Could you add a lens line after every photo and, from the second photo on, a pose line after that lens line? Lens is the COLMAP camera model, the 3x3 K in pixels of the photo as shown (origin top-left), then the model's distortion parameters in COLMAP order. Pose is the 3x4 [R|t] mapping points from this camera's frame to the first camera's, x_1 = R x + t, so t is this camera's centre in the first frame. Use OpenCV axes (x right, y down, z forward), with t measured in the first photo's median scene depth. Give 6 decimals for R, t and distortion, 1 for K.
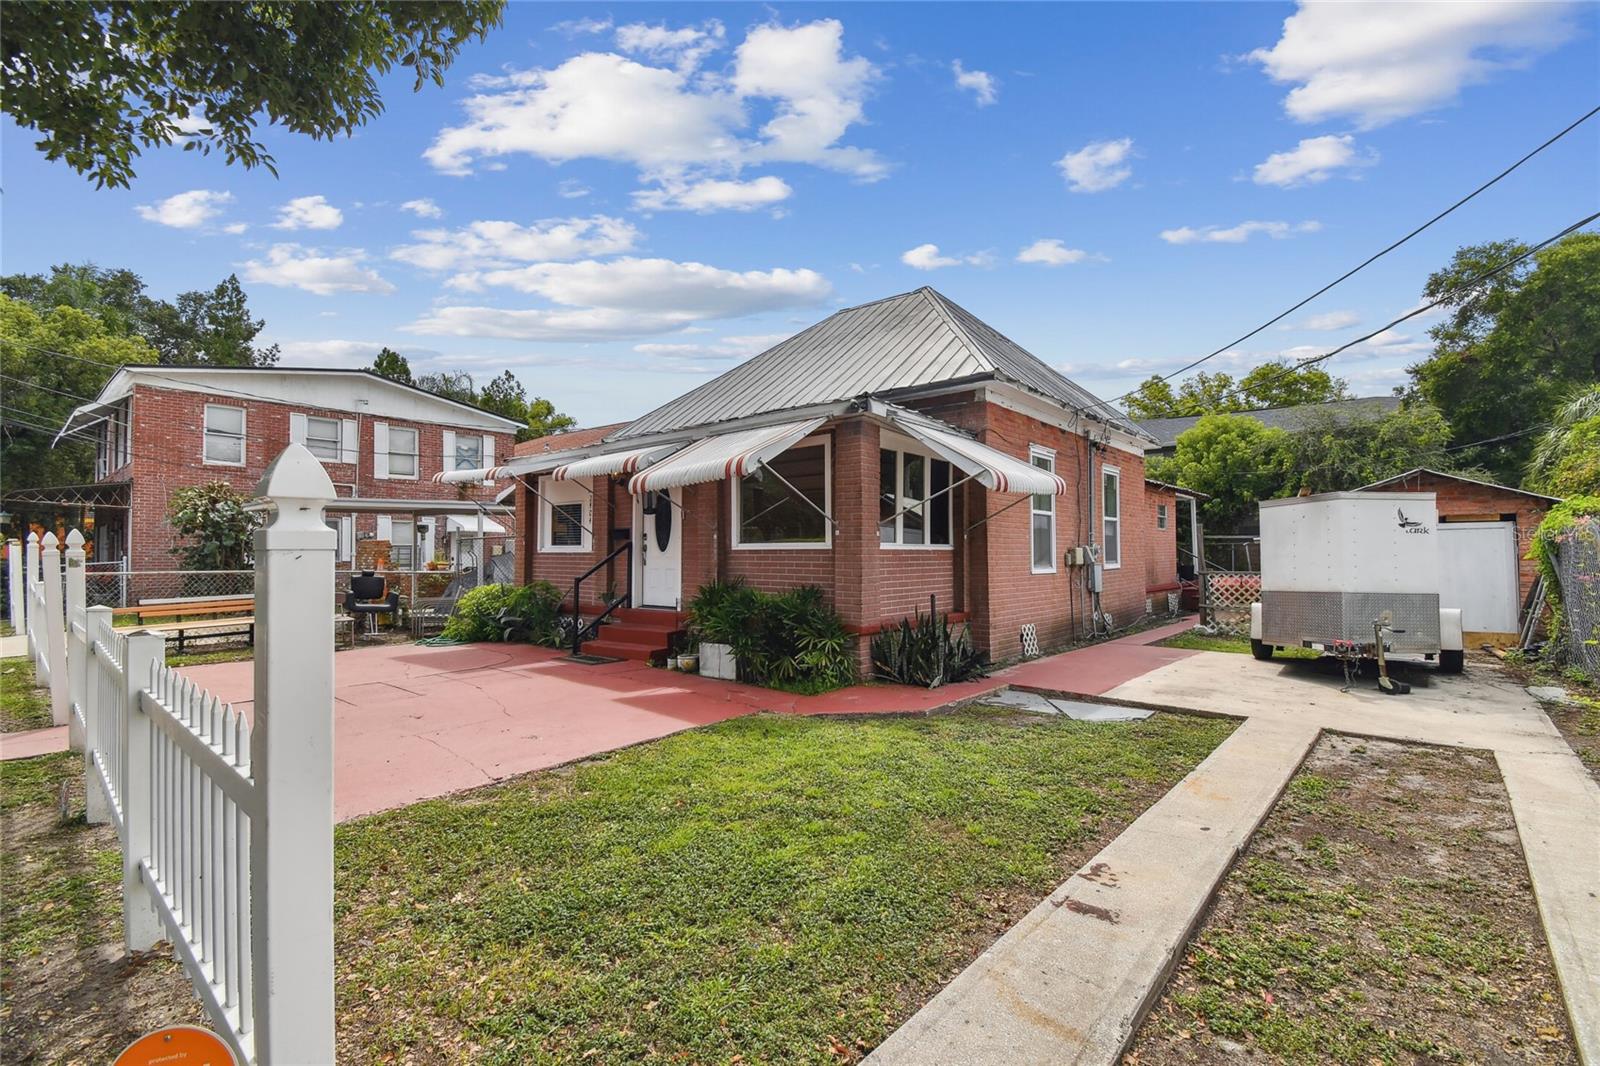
lens RADIAL K [[709.8, 0, 792.9], [0, 709.8, 533.7], [0, 0, 1]] dist [0.027560, -0.000776]
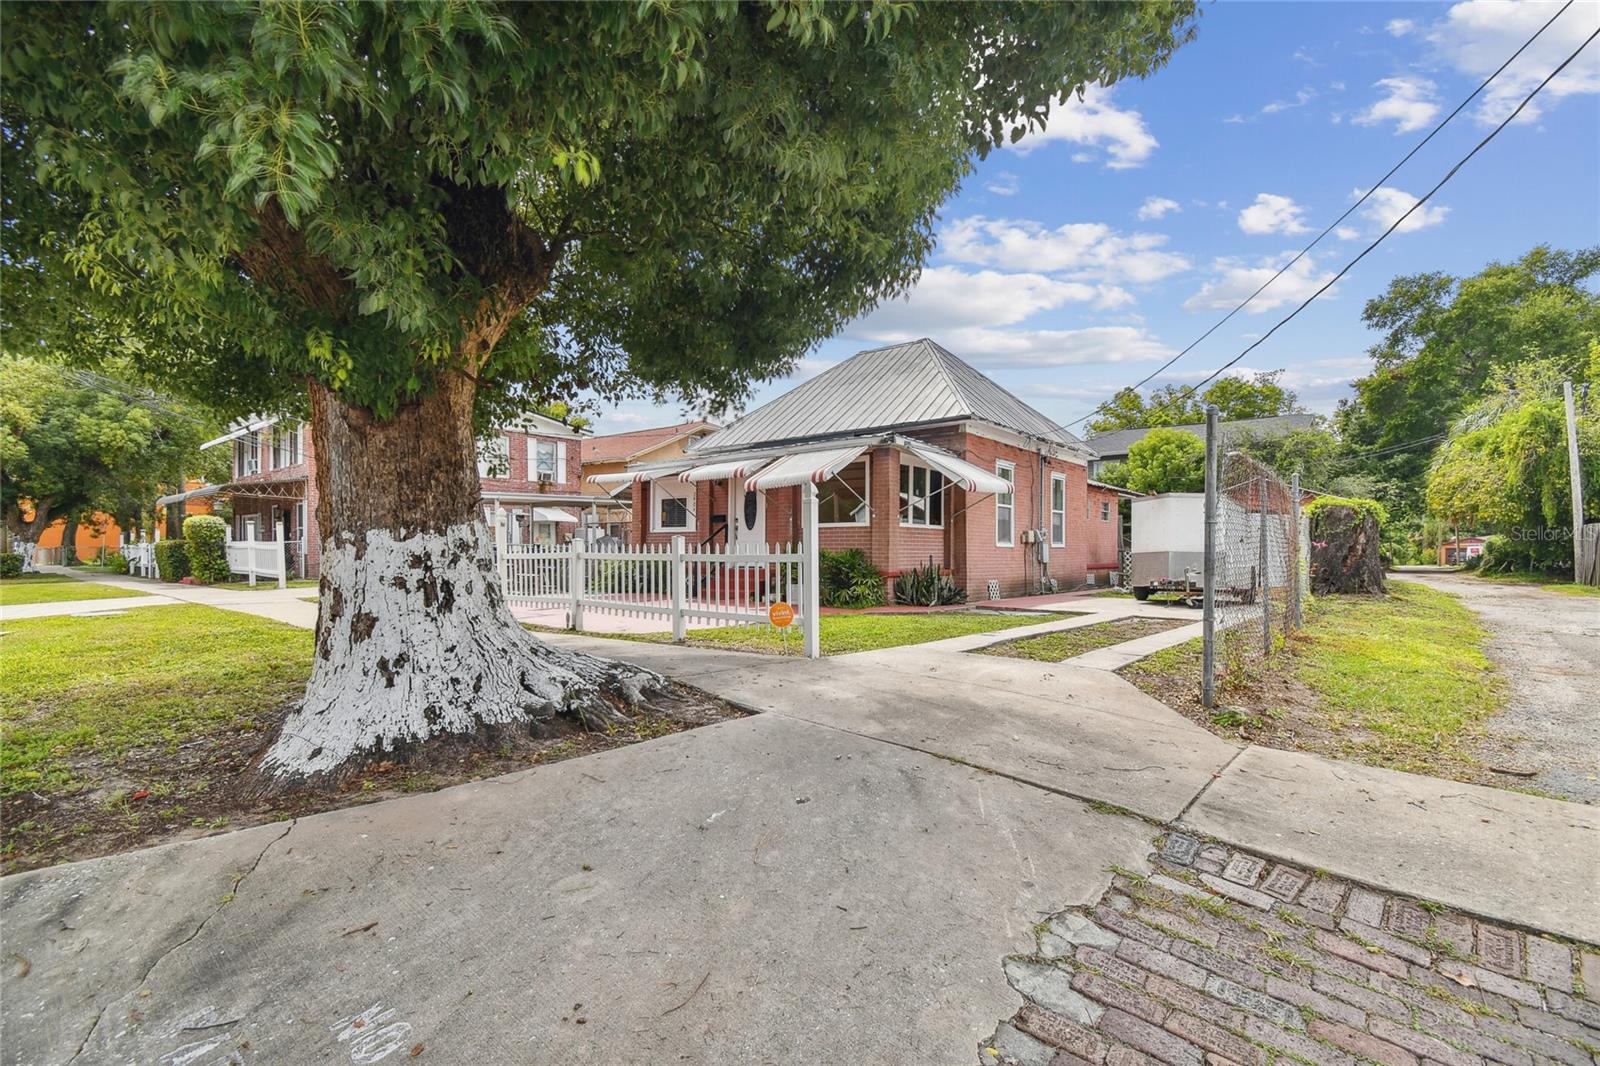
lens RADIAL K [[709.8, 0, 801.8], [0, 709.8, 540.6], [0, 0, 1]] dist [0.027560, -0.000776]
pose [[0.999751, 0.005216, 0.021683, -0.104907], [-0.005493, 0.999904, 0.012759, 0.026942], [-0.021614, -0.012875, 0.999683, -0.482026]]
